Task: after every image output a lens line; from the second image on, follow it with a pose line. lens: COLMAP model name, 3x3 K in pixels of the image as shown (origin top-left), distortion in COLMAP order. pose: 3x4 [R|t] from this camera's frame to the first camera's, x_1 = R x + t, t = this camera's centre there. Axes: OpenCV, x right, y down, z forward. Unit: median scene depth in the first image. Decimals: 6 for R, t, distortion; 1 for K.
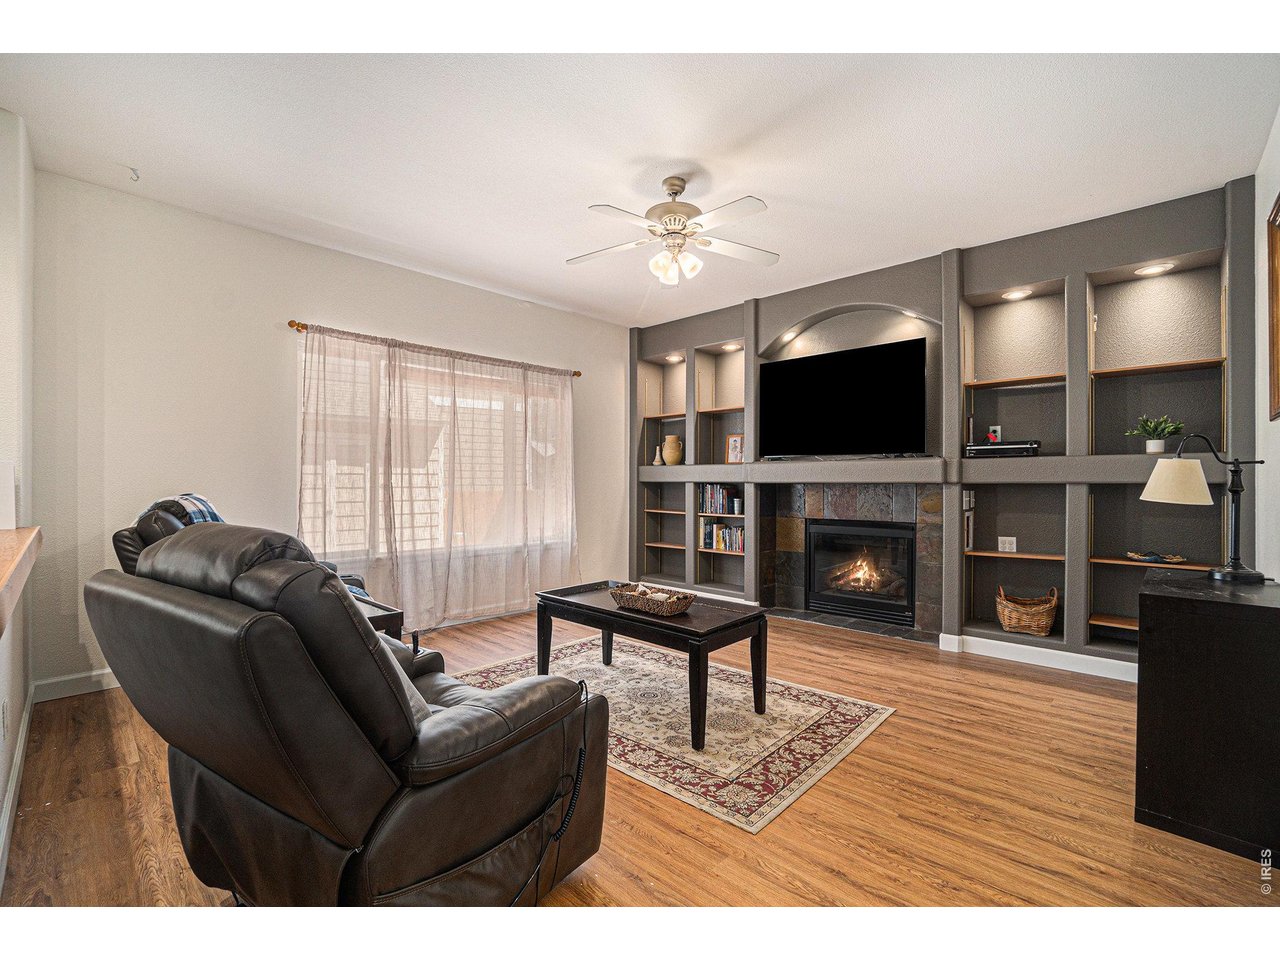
lens RADIAL K [[573.9, 0, 640.6], [0, 573.9, 476.9], [0, 0, 1]] dist [0.001869, 0.002824]
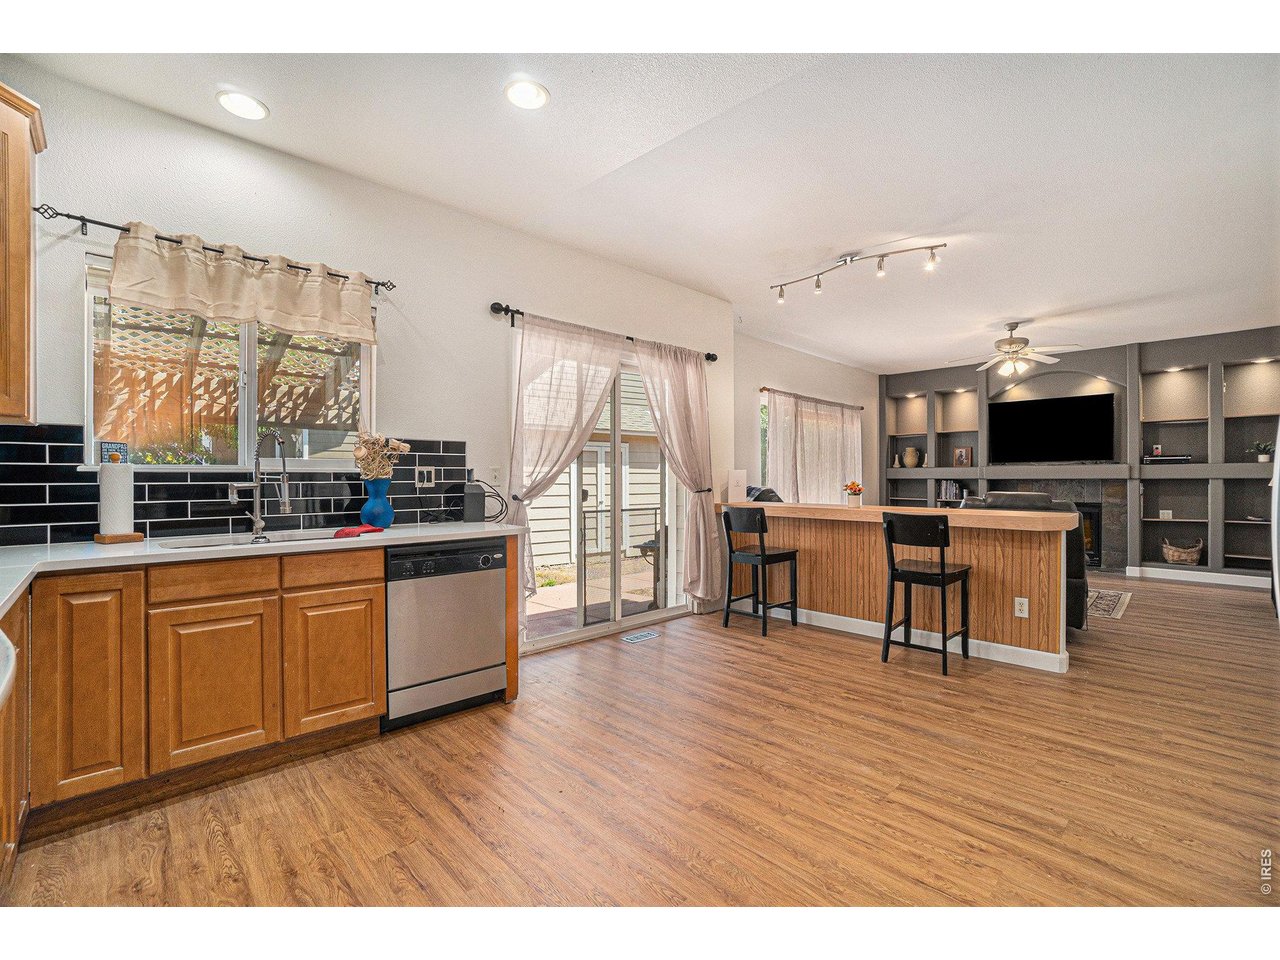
lens RADIAL K [[573.9, 0, 633.5], [0, 573.9, 476.2], [0, 0, 1]] dist [0.001869, 0.002824]
pose [[0.999984, 0.000750, -0.005681, -0.932134], [-0.000747, 1.000000, 0.000565, 0.003156], [0.005682, -0.000561, 0.999984, -0.719363]]
